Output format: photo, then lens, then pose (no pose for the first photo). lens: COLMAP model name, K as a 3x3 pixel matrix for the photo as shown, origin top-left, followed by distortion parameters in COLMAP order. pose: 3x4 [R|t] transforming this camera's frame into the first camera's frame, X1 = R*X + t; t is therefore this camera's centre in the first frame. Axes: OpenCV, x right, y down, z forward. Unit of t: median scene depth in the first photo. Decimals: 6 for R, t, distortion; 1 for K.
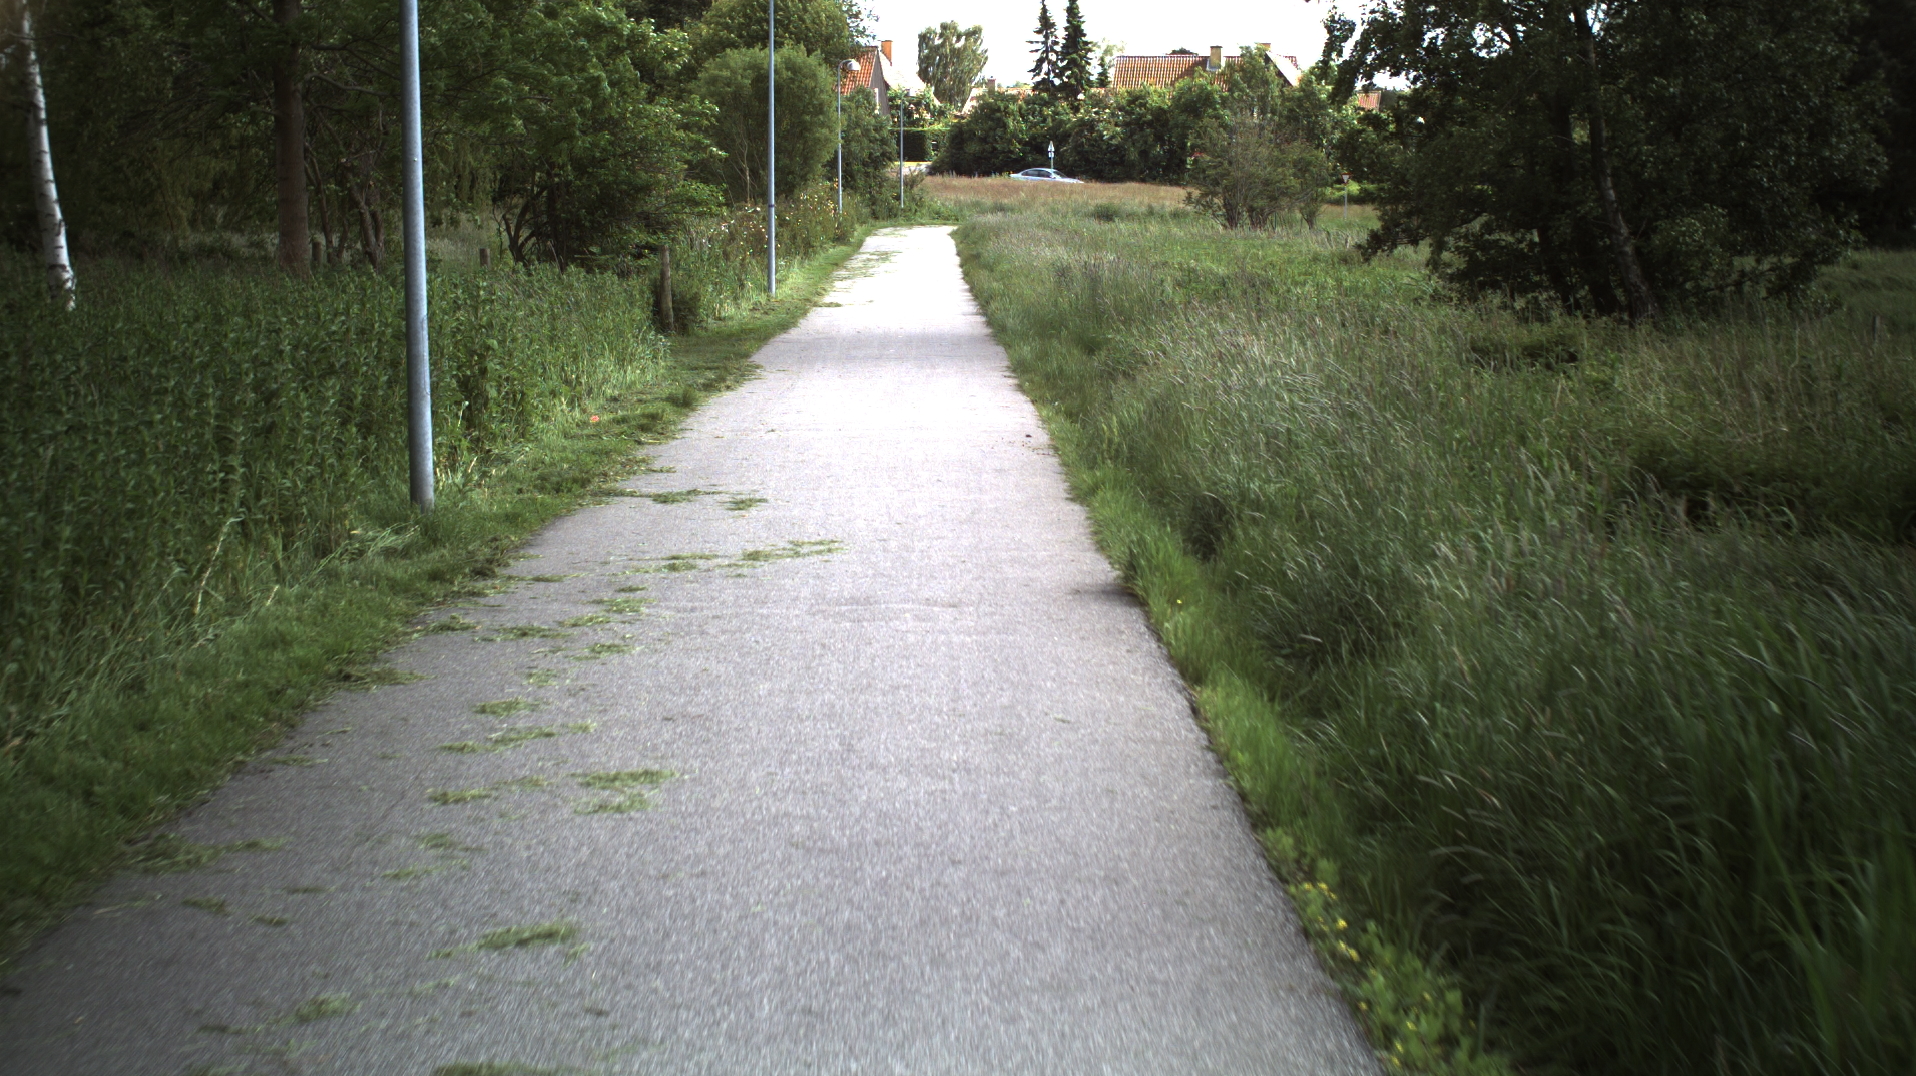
lens RADIAL K [[3428.9, 0, 958.0], [0, 3428.9, 538.0], [0, 0, 1]] dist [-0.285510, 0.347199]
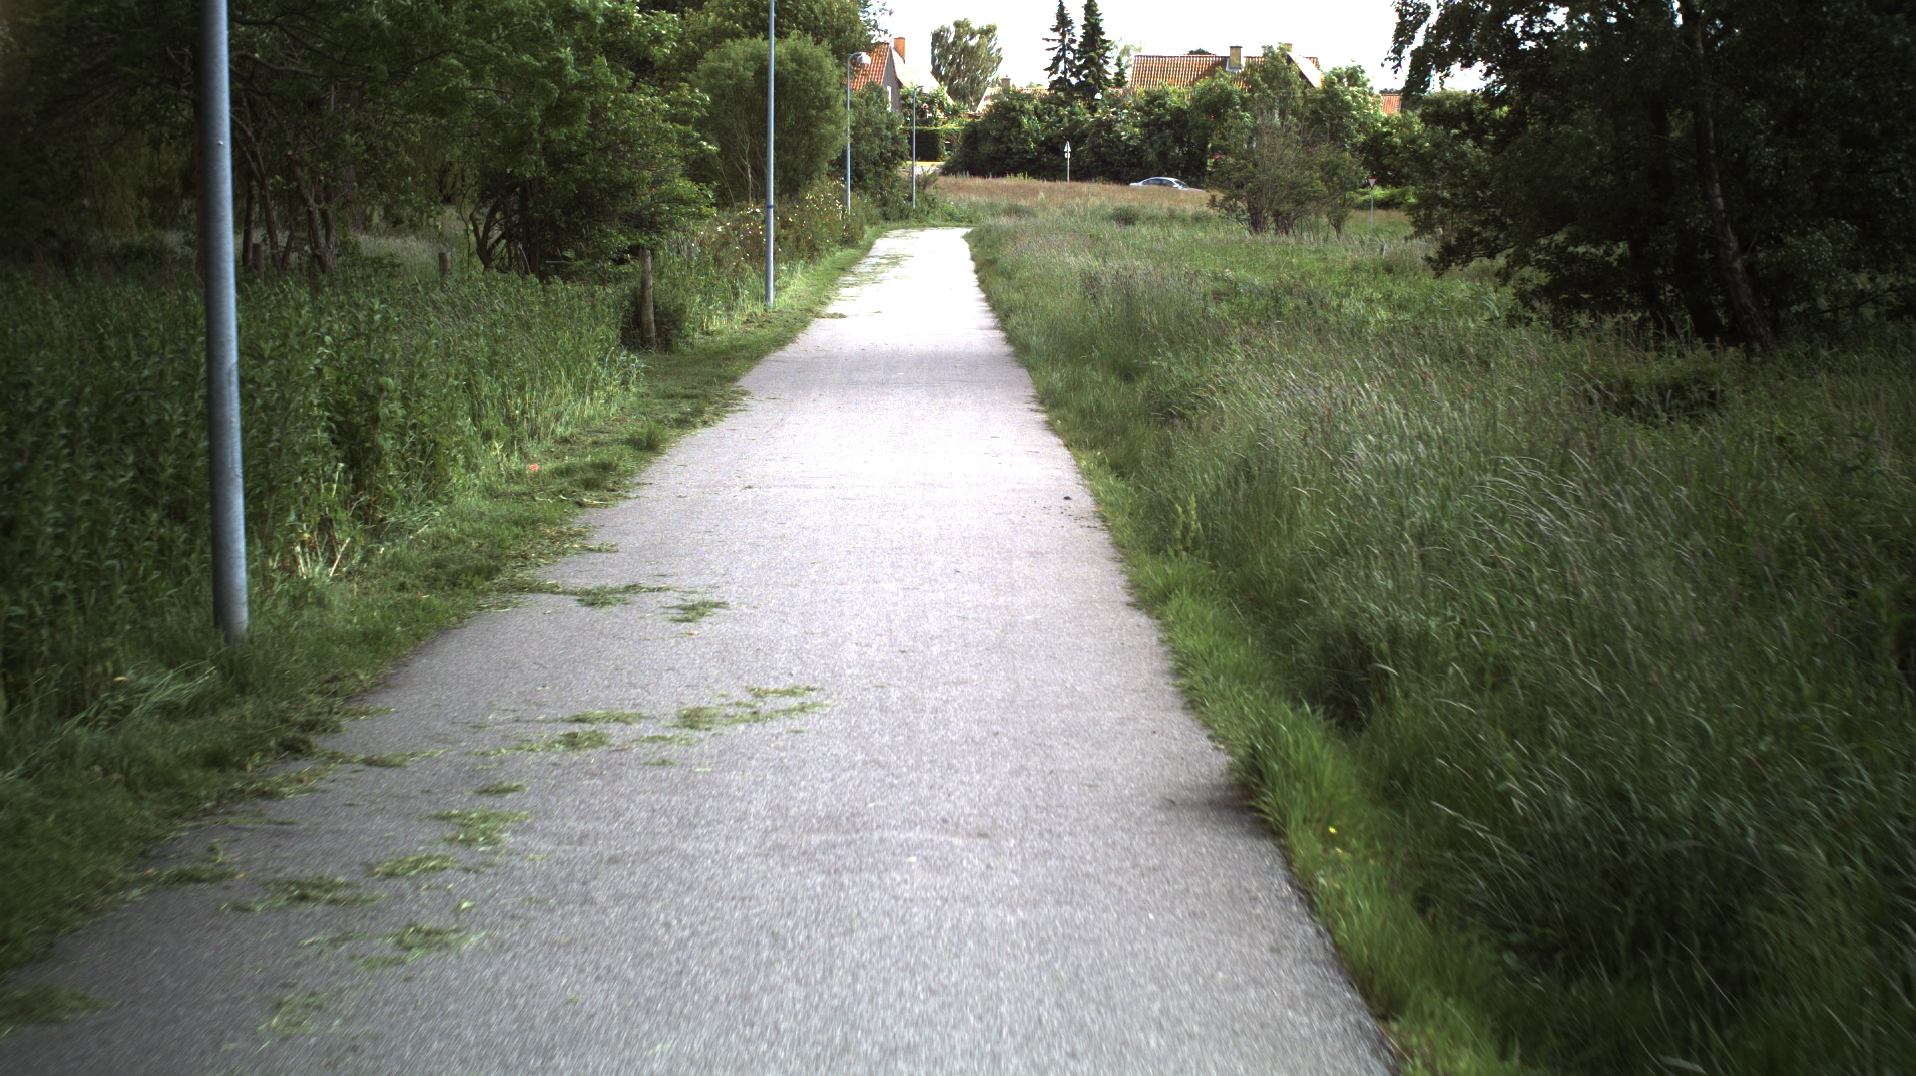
lens RADIAL K [[3428.9, 0, 958.0], [0, 3428.9, 538.0], [0, 0, 1]] dist [-0.285510, 0.347199]
pose [[0.999957, 0.008893, -0.002669, -0.000894], [-0.008893, 0.999960, -0.000194, -0.006342], [0.002667, 0.000218, 0.999996, 0.061793]]
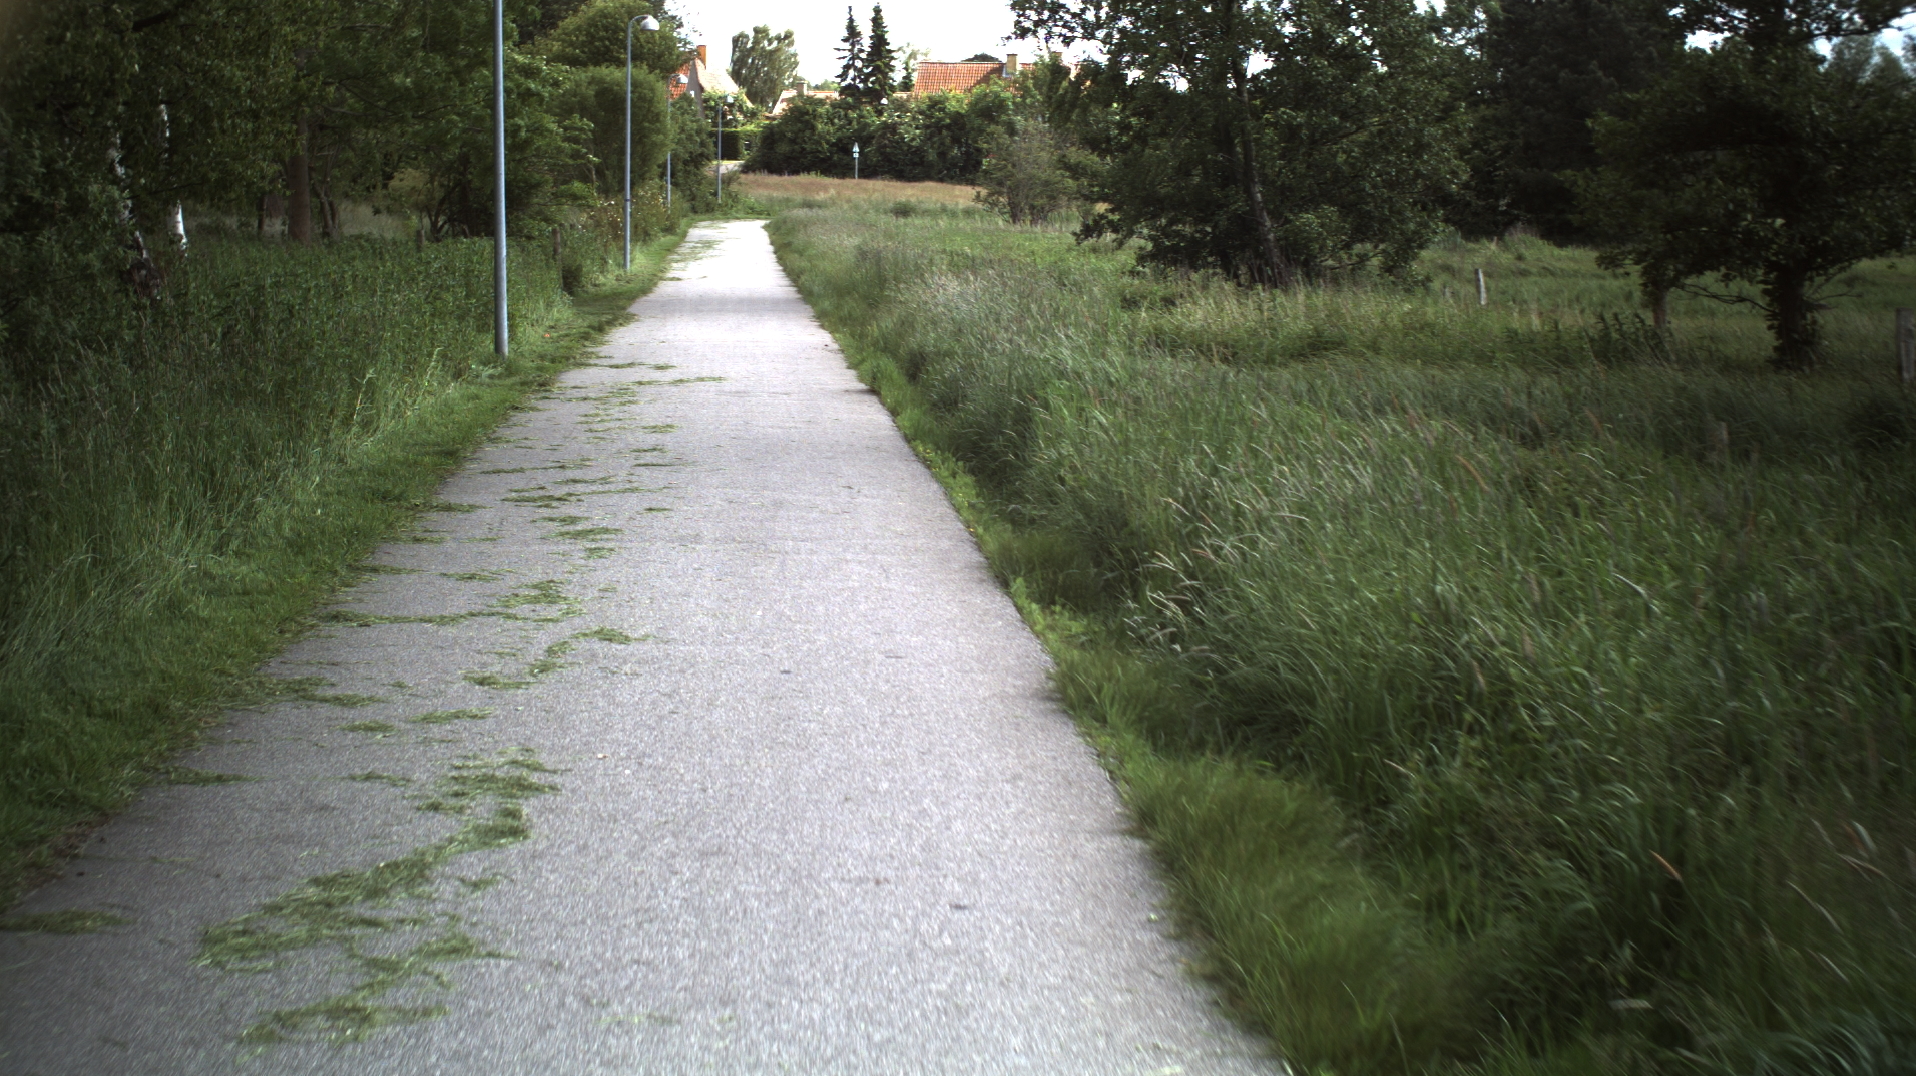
lens RADIAL K [[3428.9, 0, 958.0], [0, 3428.9, 538.0], [0, 0, 1]] dist [-0.285510, 0.347199]
pose [[0.998354, 0.006679, 0.056967, -0.002614], [-0.006726, 0.999977, 0.000639, 0.018229], [-0.056962, -0.001021, 0.998376, -0.185737]]
